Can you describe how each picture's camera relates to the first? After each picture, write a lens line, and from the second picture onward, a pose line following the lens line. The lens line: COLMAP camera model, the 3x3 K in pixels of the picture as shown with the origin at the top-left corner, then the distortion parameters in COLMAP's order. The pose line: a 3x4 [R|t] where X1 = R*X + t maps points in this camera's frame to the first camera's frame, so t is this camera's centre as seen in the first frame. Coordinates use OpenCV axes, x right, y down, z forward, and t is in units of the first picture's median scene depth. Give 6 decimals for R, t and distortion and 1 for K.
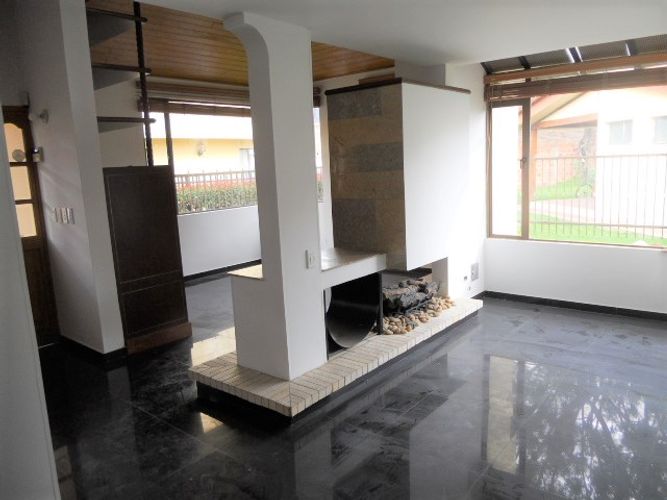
lens RADIAL K [[508.2, 0, 321.0], [0, 508.2, 257.4], [0, 0, 1]] dist [-0.028473, 0.017838]
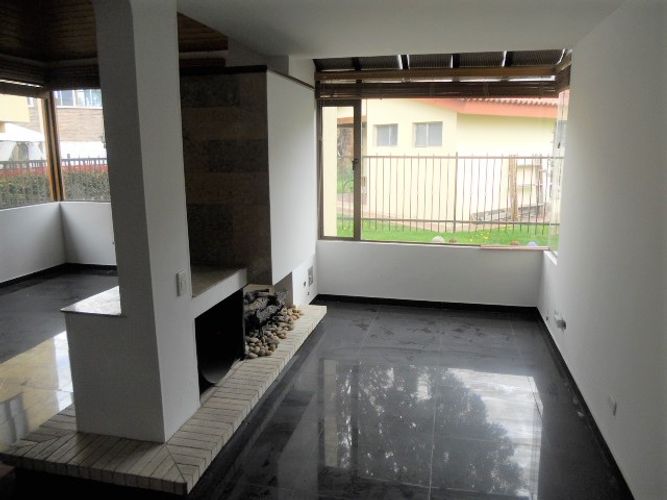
lens RADIAL K [[508.2, 0, 313.3], [0, 508.2, 255.0], [0, 0, 1]] dist [-0.028473, 0.017838]
pose [[0.896453, -0.051084, 0.440184, -0.138274], [0.046357, 0.998694, 0.021492, -0.037715], [-0.440707, 0.001139, 0.897650, 0.153902]]
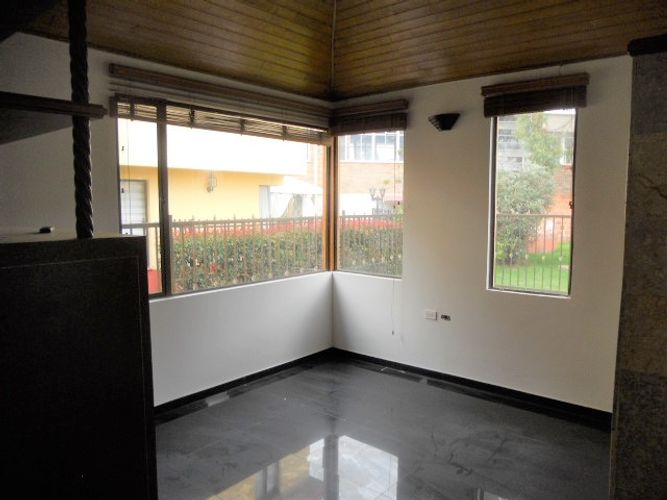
lens RADIAL K [[508.2, 0, 328.7], [0, 508.2, 252.0], [0, 0, 1]] dist [-0.028473, 0.017838]
pose [[0.998948, 0.044766, 0.009923, -0.169634], [-0.043794, 0.995605, -0.082787, -0.150436], [-0.013586, 0.082266, 0.996518, 0.650956]]
